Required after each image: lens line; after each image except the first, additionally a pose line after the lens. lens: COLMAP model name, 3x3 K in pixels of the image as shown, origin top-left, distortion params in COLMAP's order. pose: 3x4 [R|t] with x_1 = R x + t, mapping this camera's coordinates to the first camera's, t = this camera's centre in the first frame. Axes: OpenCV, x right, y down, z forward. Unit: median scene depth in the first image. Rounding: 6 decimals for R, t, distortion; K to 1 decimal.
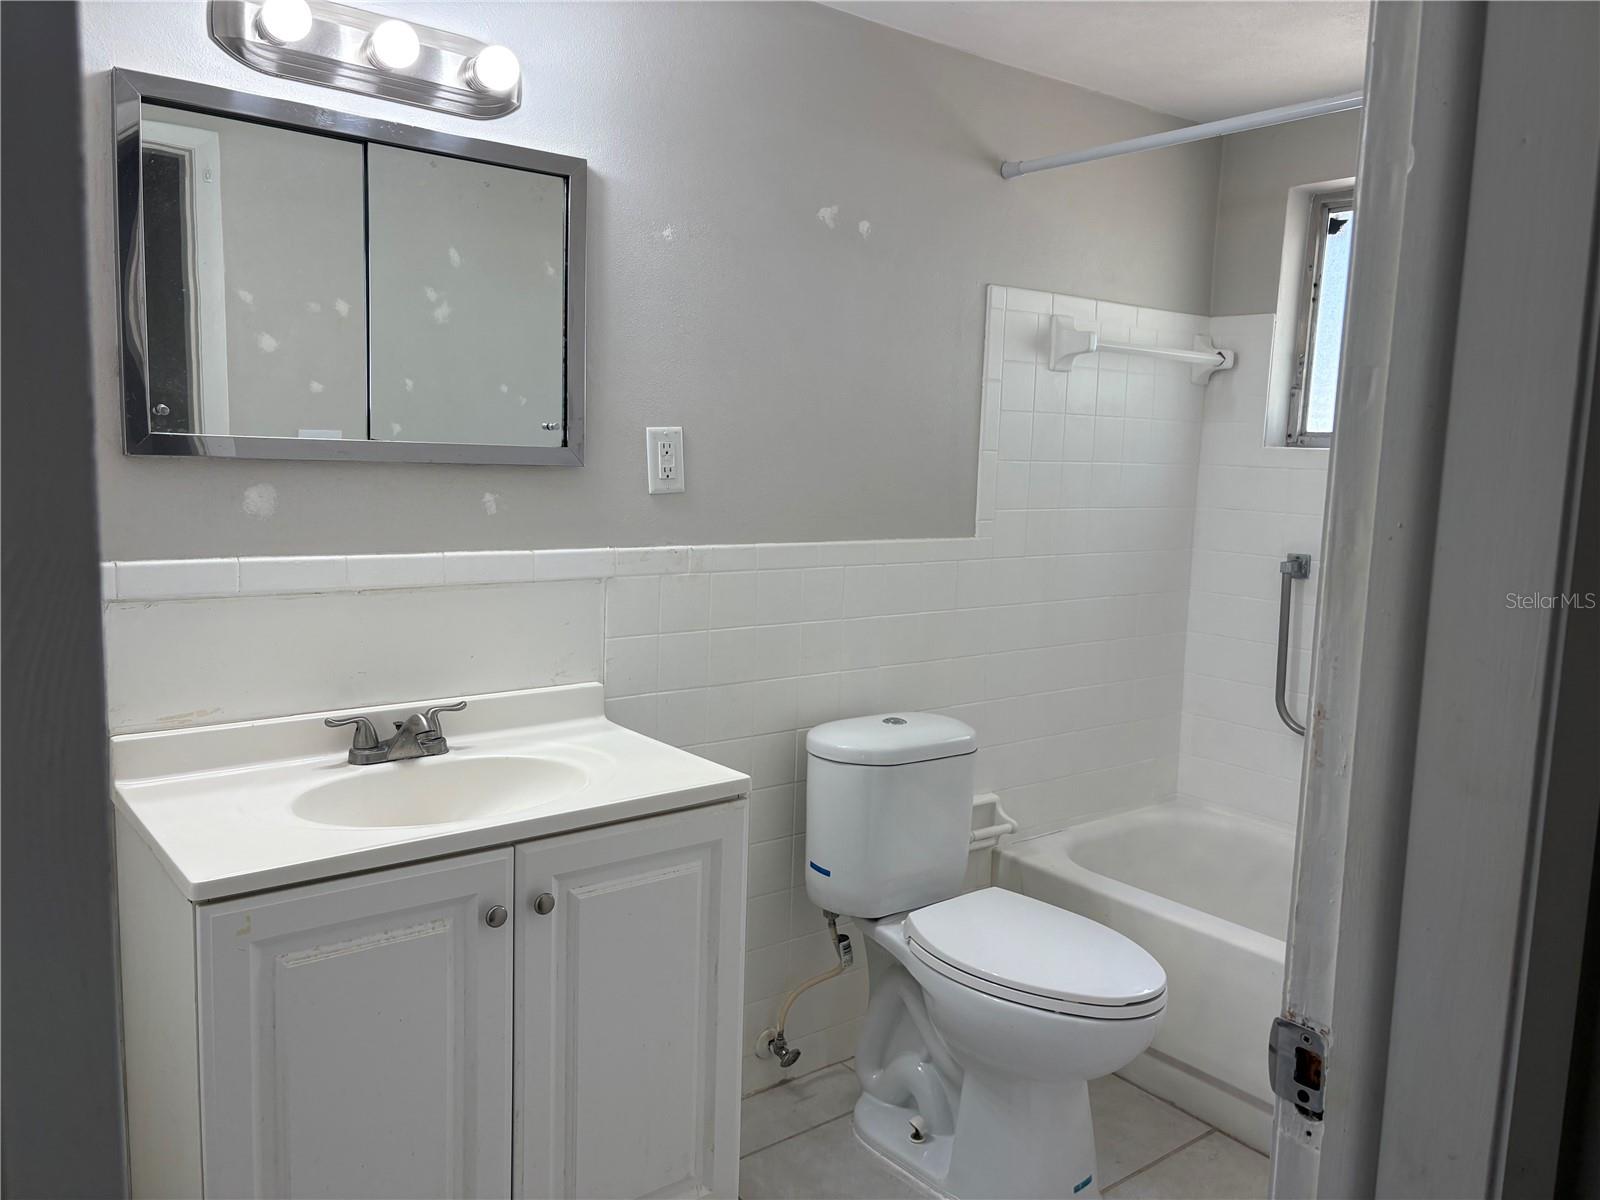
lens RADIAL K [[1215.6, 0, 790.0], [0, 1215.6, 595.8], [0, 0, 1]] dist [0.029382, -0.029479]
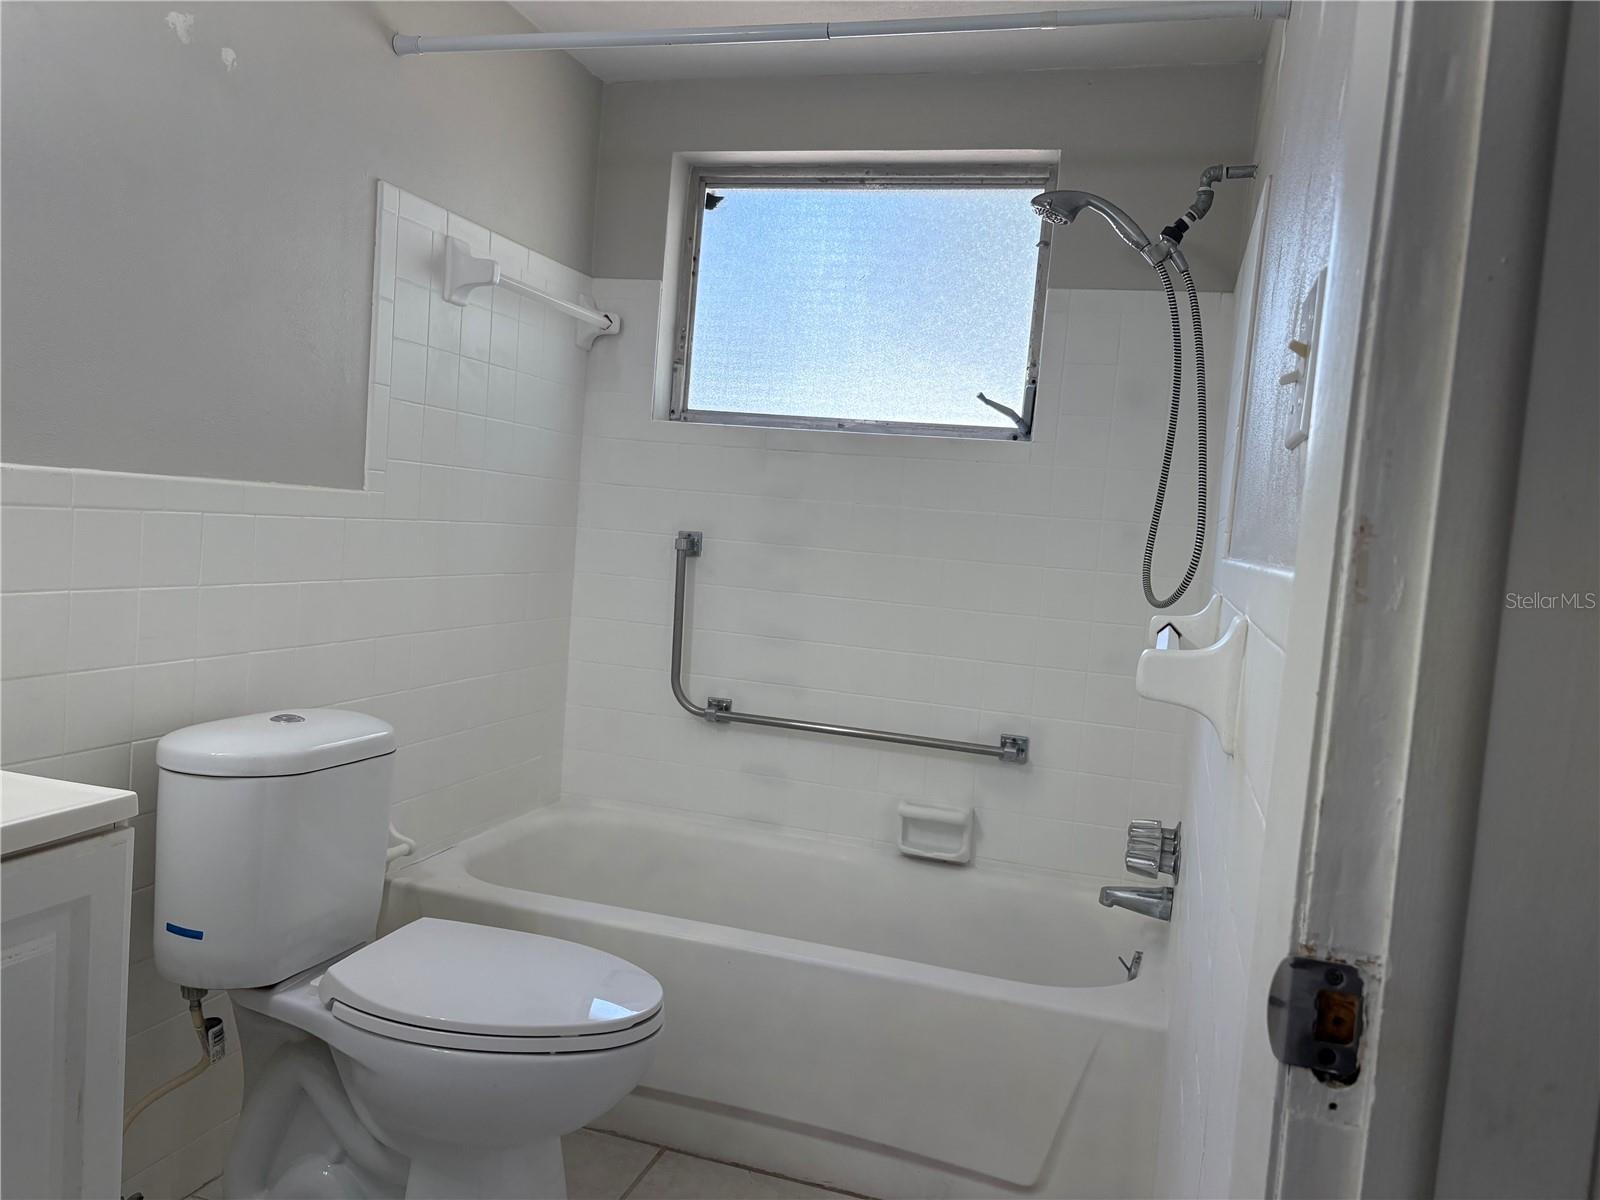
lens RADIAL K [[1215.6, 0, 789.5], [0, 1215.6, 609.1], [0, 0, 1]] dist [0.029382, -0.029479]
pose [[0.818083, -0.009427, 0.575023, -0.094570], [0.019035, 0.999762, -0.010691, 0.050227], [-0.574786, 0.019692, 0.818067, 0.205610]]
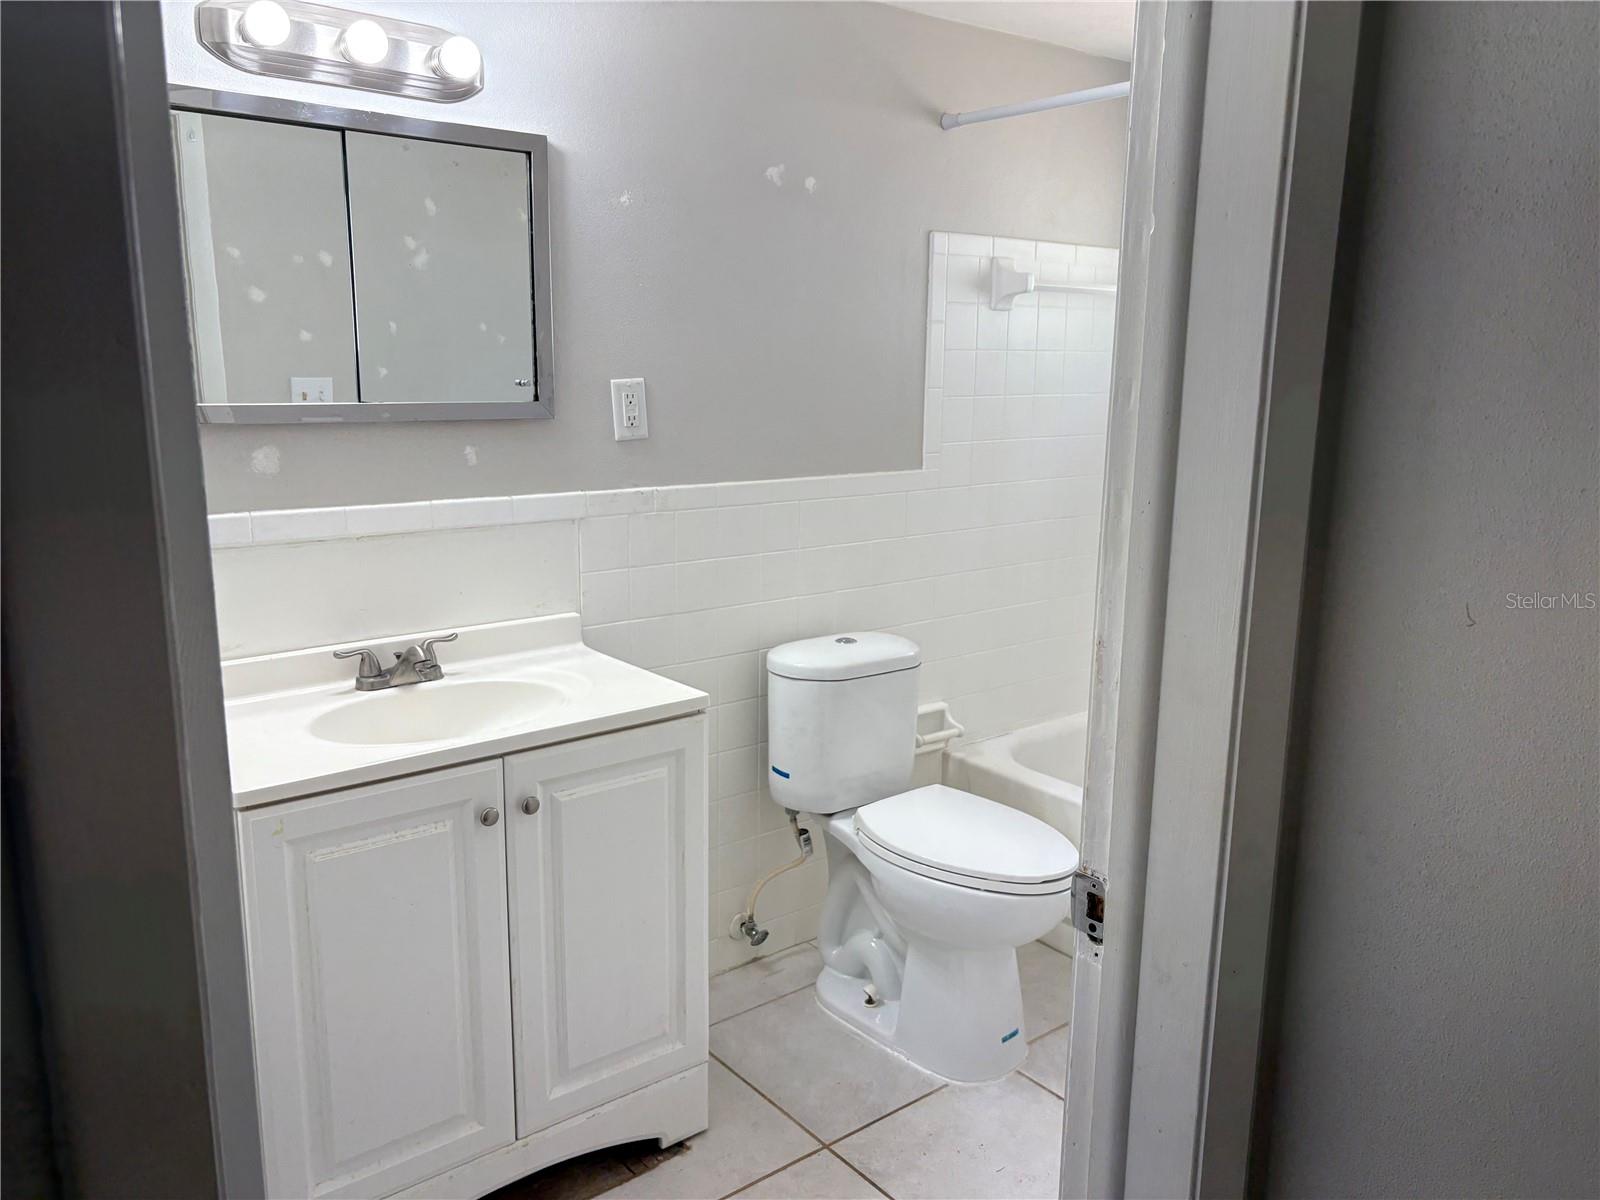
lens RADIAL K [[1215.6, 0, 793.7], [0, 1215.6, 606.2], [0, 0, 1]] dist [0.029382, -0.029479]
pose [[0.999766, -0.020880, 0.005588, 0.033395], [0.020354, 0.996447, 0.081725, -0.019724], [-0.007274, -0.081592, 0.996639, -0.104371]]
